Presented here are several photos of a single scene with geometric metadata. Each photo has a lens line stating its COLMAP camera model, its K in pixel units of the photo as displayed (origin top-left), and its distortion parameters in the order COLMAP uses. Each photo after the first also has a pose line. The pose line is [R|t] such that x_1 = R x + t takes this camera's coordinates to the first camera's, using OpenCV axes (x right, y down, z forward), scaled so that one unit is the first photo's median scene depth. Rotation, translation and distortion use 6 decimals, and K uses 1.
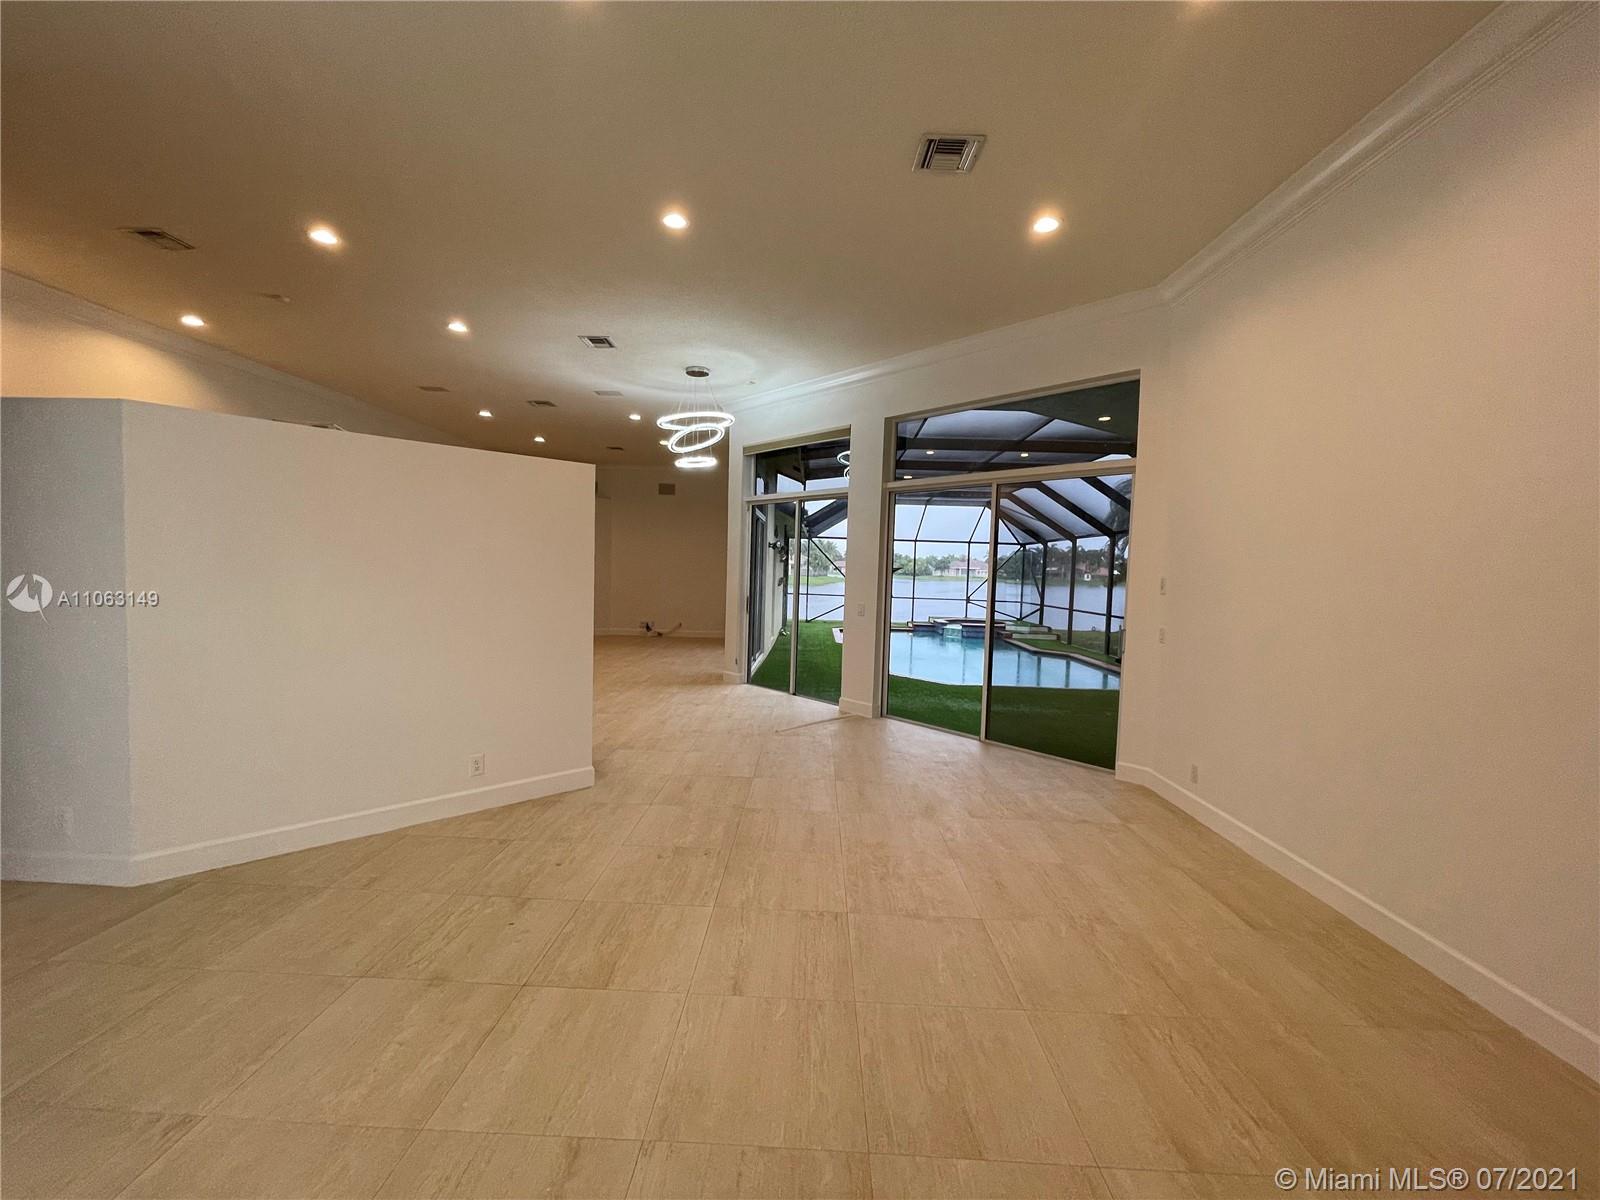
lens RADIAL K [[634.5, 0, 792.2], [0, 634.5, 602.6], [0, 0, 1]] dist [-0.000470, -0.000127]
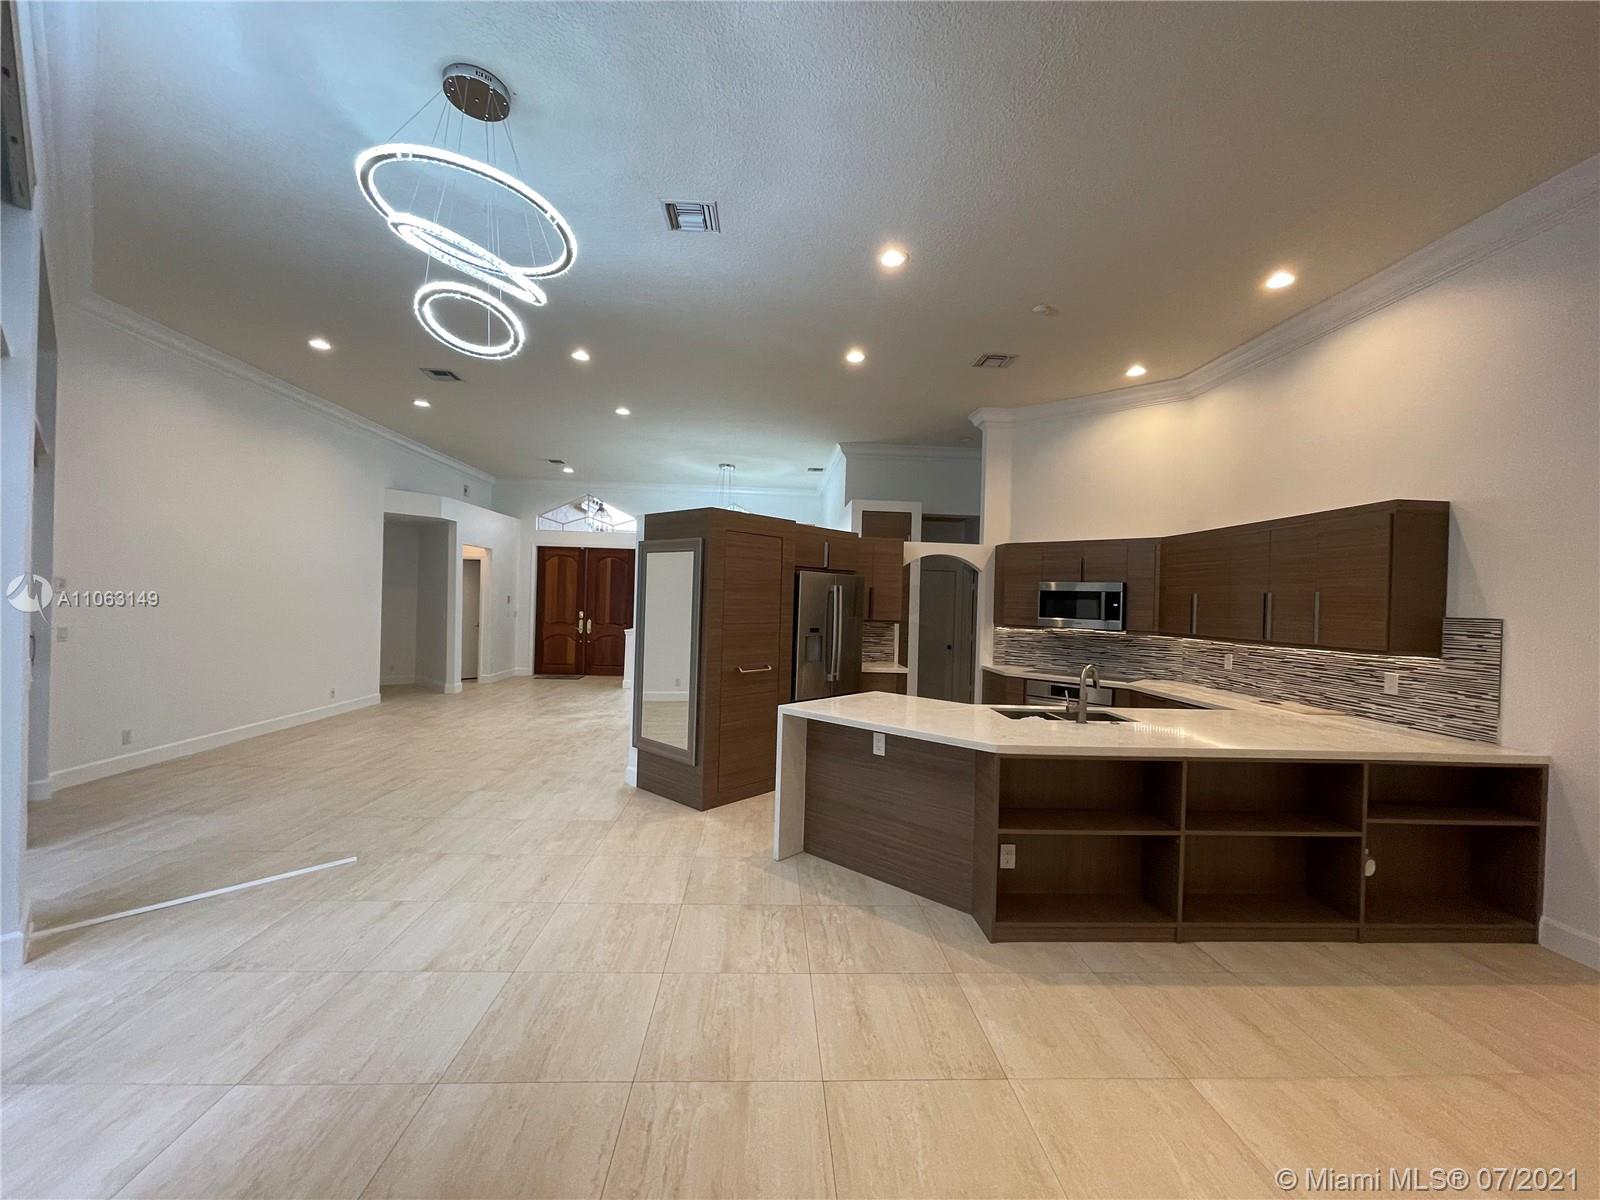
lens RADIAL K [[645.4, 0, 793.4], [0, 645.4, 591.3], [0, 0, 1]] dist [0.000436, -0.000058]
pose [[-0.995134, -0.062838, -0.075889, -0.322897], [-0.065580, 0.997261, 0.034197, -0.079583], [0.073532, 0.039008, -0.996530, 1.404710]]
